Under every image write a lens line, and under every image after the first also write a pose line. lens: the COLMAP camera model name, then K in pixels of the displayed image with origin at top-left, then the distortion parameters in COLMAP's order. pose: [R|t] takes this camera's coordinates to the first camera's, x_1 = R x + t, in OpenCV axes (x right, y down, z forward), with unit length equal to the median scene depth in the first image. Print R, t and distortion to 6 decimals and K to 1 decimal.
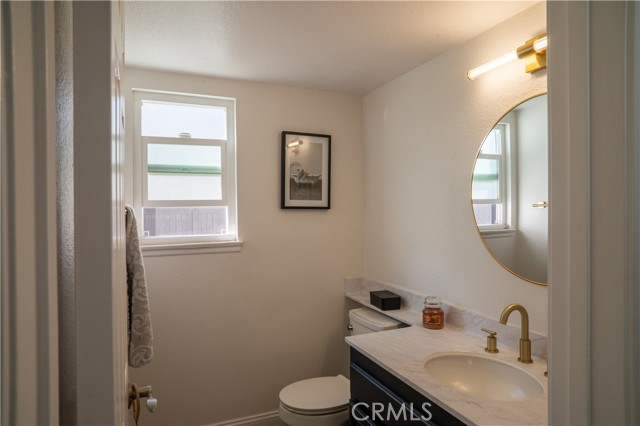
lens RADIAL K [[394.2, 0, 319.8], [0, 394.2, 212.3], [0, 0, 1]] dist [-0.026399, 0.011946]
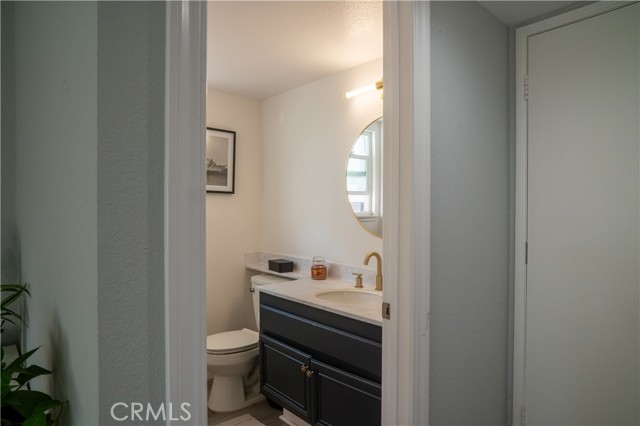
lens RADIAL K [[394.2, 0, 320.2], [0, 394.2, 212.6], [0, 0, 1]] dist [-0.026399, 0.011946]
pose [[0.953275, 0.005942, 0.302044, -0.093408], [-0.006917, 0.999974, 0.002156, 0.049124], [-0.302024, -0.004145, 0.953291, -0.231068]]
